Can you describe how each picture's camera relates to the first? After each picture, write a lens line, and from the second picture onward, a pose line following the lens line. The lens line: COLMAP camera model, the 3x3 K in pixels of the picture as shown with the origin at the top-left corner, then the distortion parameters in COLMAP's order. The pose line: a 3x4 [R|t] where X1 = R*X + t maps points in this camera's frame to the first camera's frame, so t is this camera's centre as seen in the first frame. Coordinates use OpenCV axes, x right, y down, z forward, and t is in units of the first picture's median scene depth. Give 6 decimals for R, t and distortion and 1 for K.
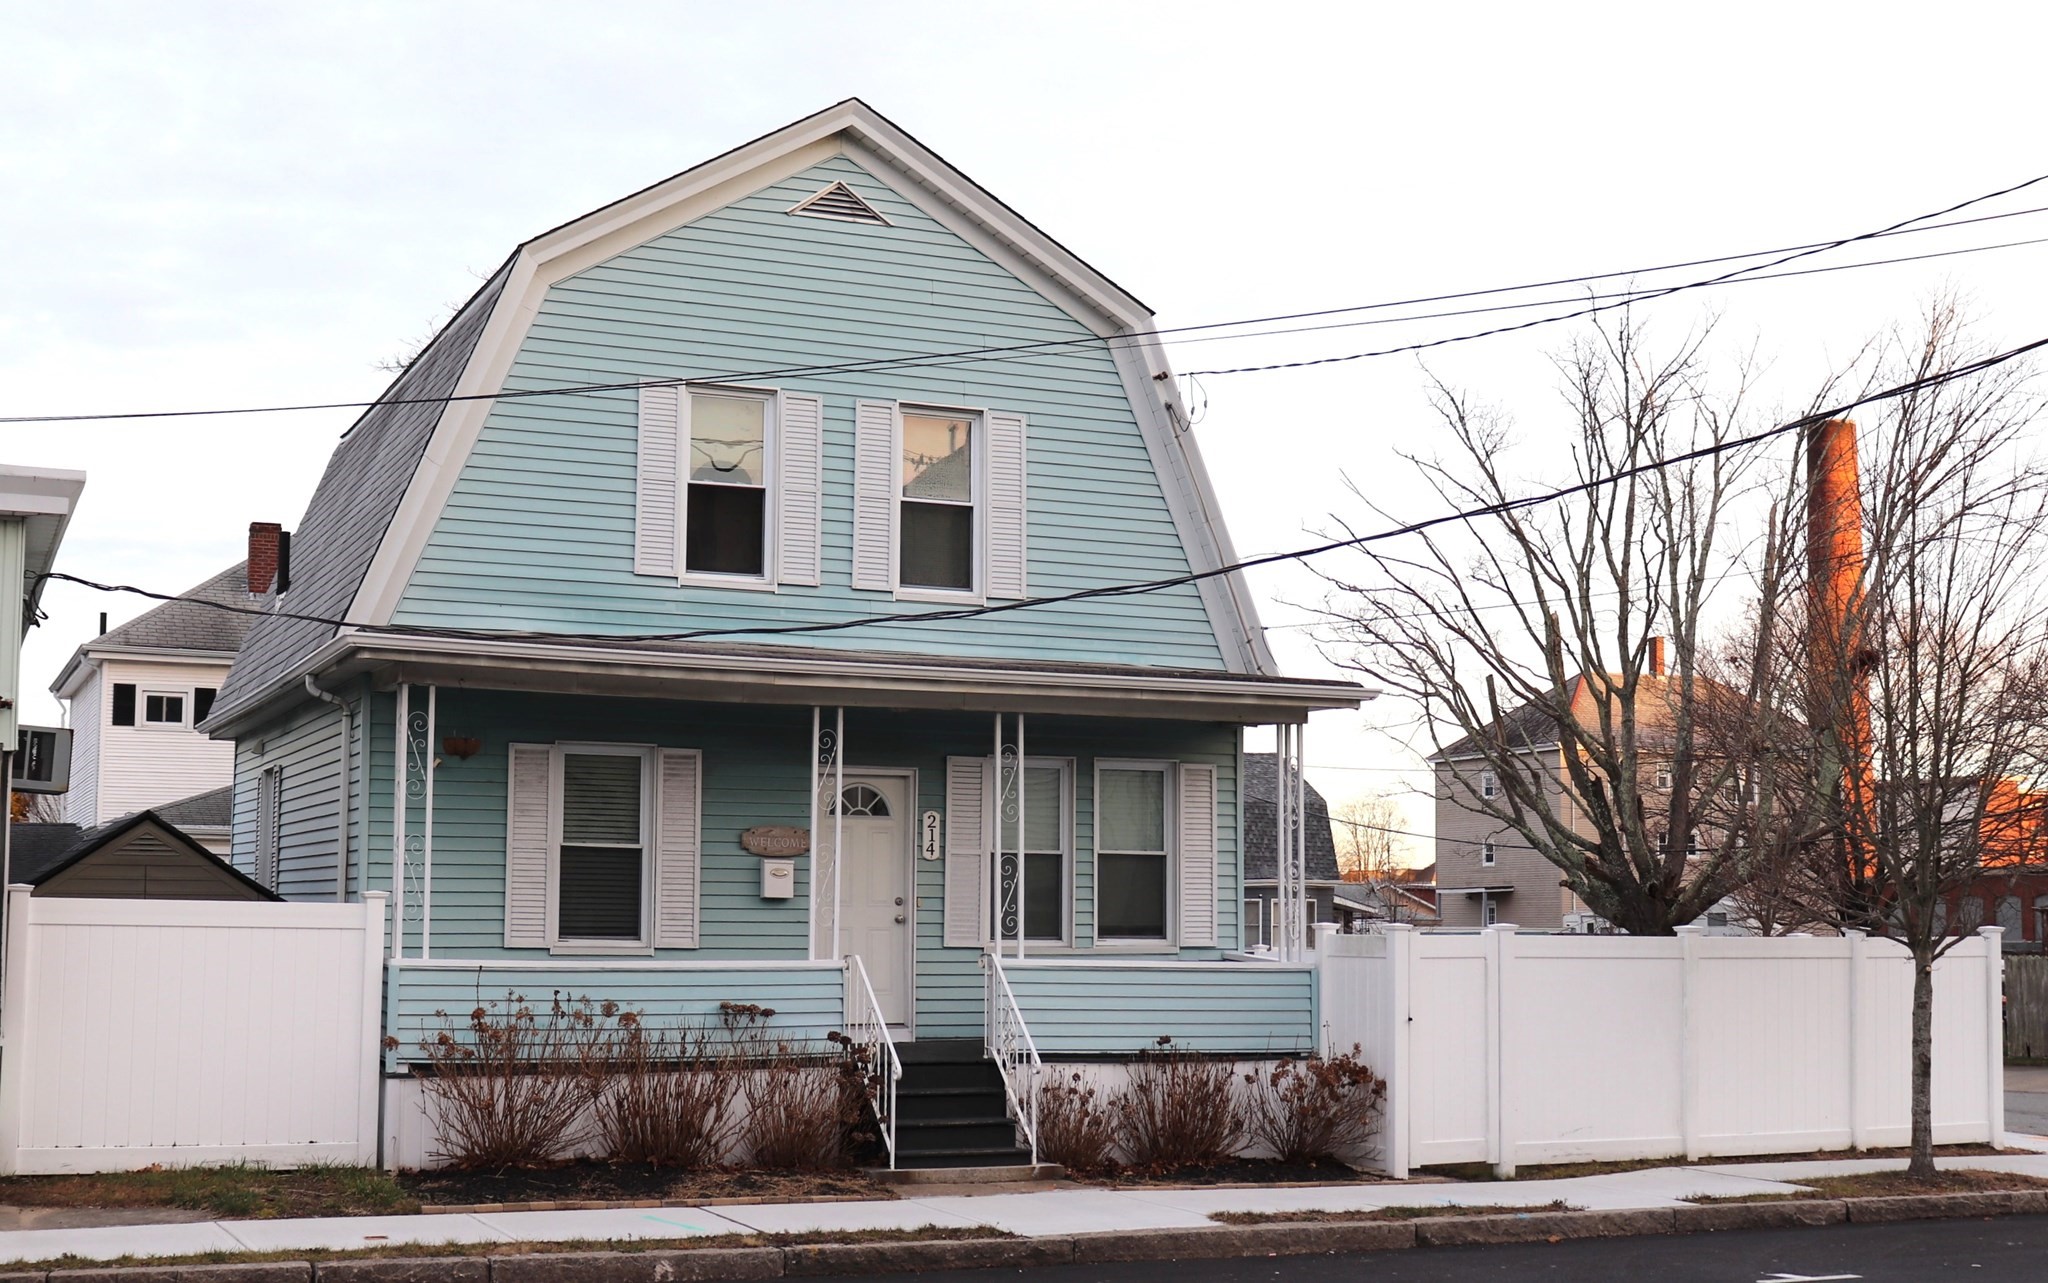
lens RADIAL K [[2611.0, 0, 1028.7], [0, 2611.0, 714.3], [0, 0, 1]] dist [-0.077465, 0.000000]
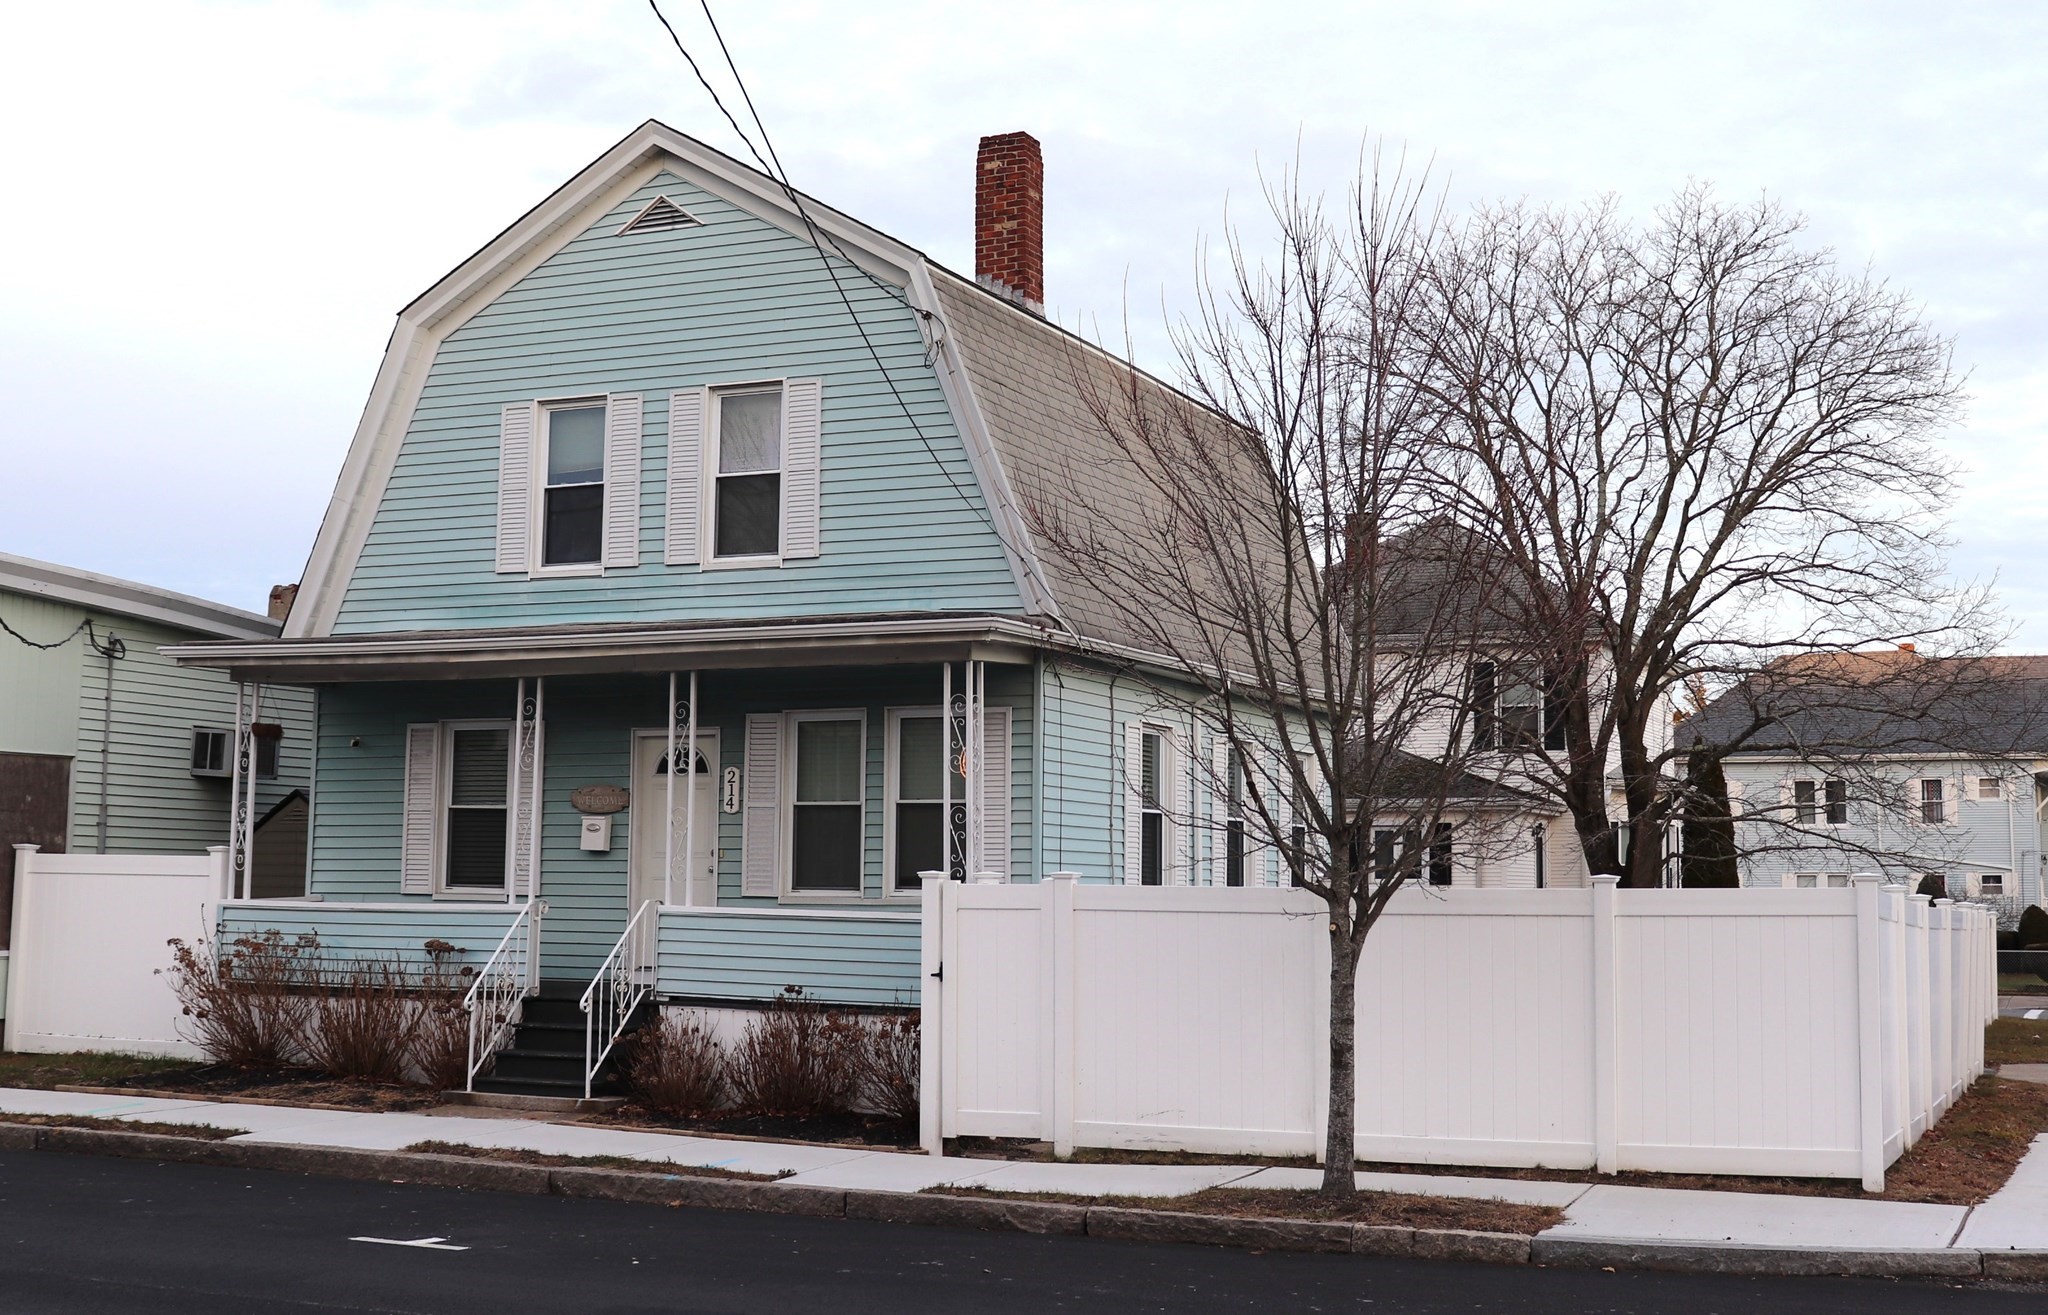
lens RADIAL K [[2571.2, 0, 1033.0], [0, 2571.2, 569.7], [0, 0, 1]] dist [-0.080141, 0.000000]
pose [[0.652387, -0.096198, -0.751756, 0.861939], [0.056226, 0.995322, -0.078571, 0.047882], [0.755798, 0.008991, 0.654744, 0.429199]]
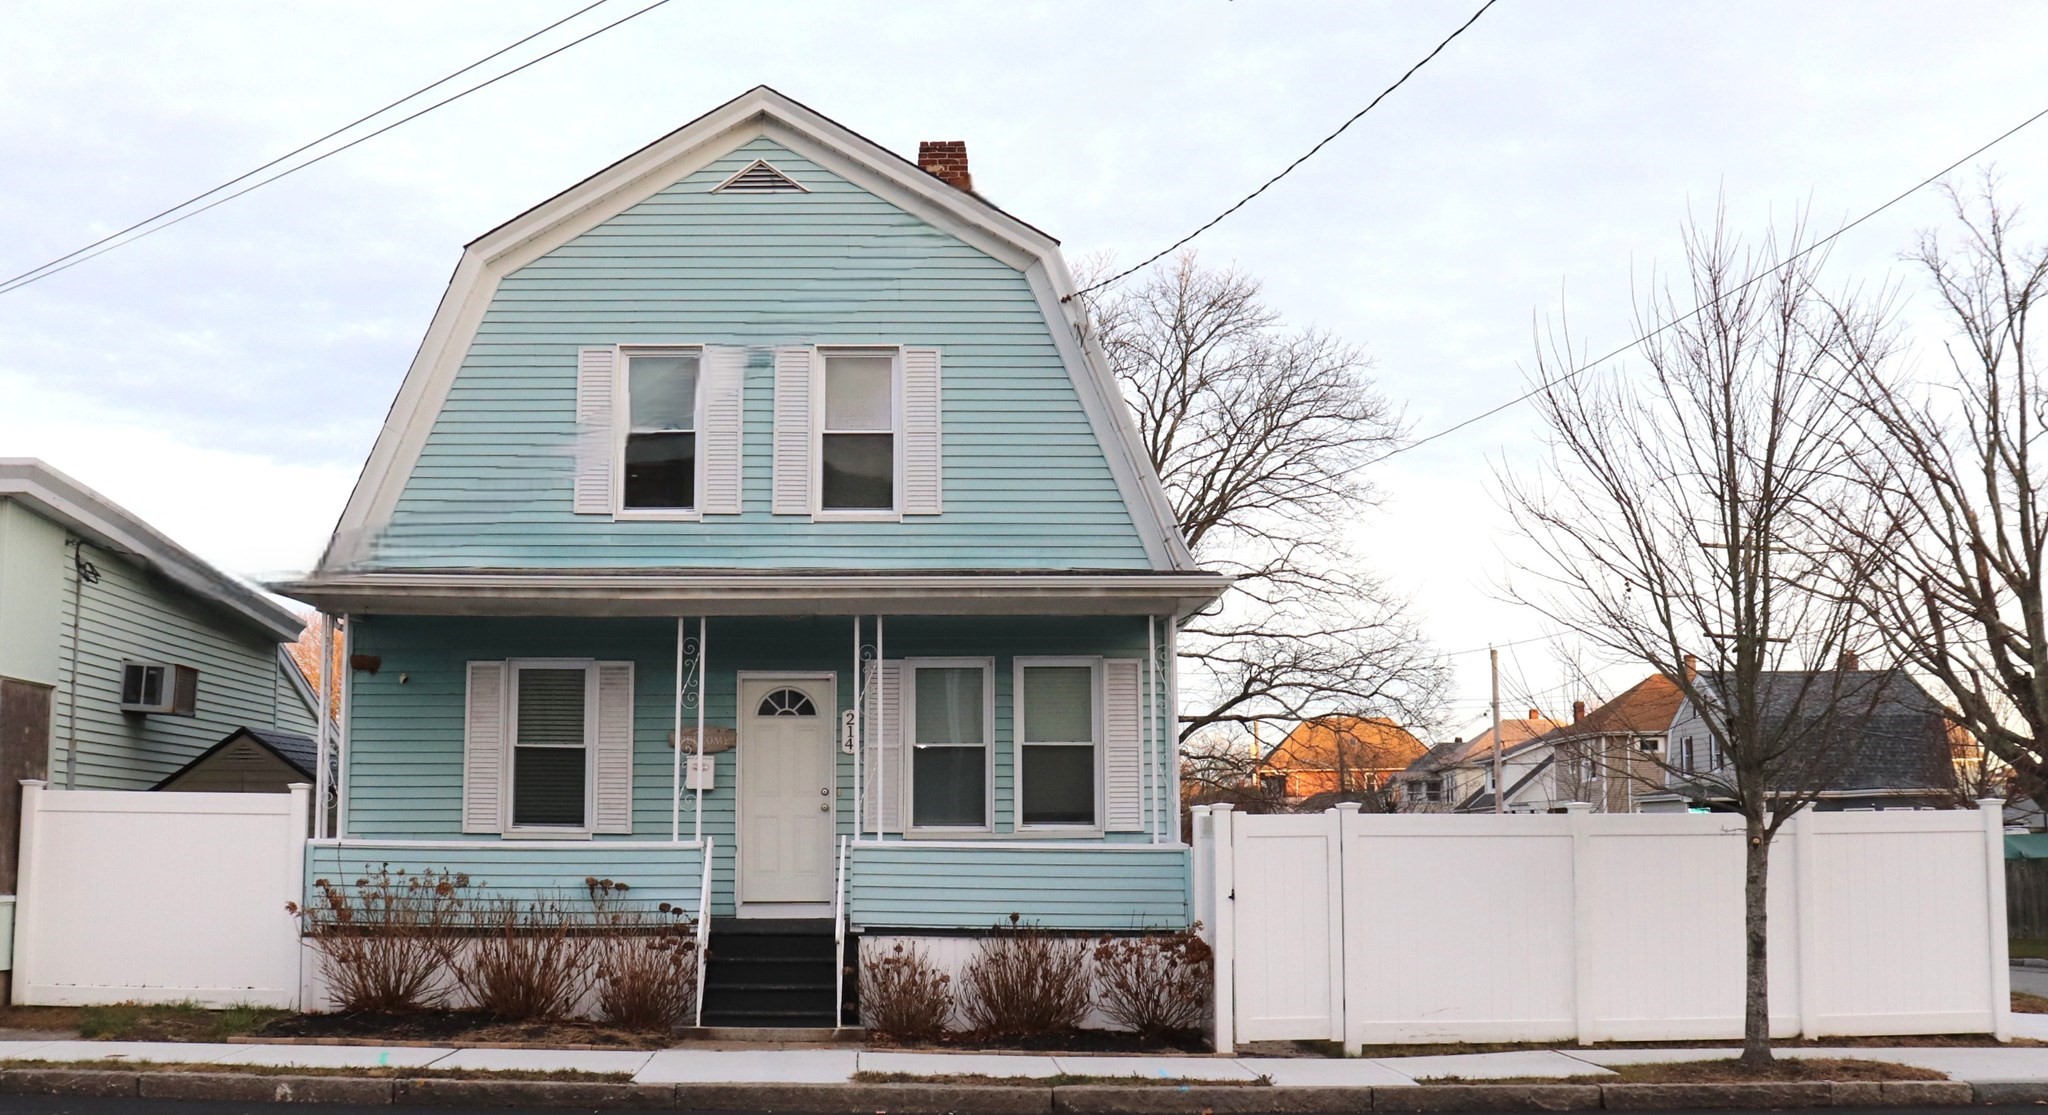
lens RADIAL K [[2248.9, 0, 953.8], [0, 2248.9, 576.8], [0, 0, 1]] dist [-0.122783, 0.000000]
pose [[0.910162, -0.057109, -0.410298, 0.413406], [0.039231, 0.997883, -0.051868, 0.033358], [0.412392, 0.031112, 0.910475, 0.153782]]
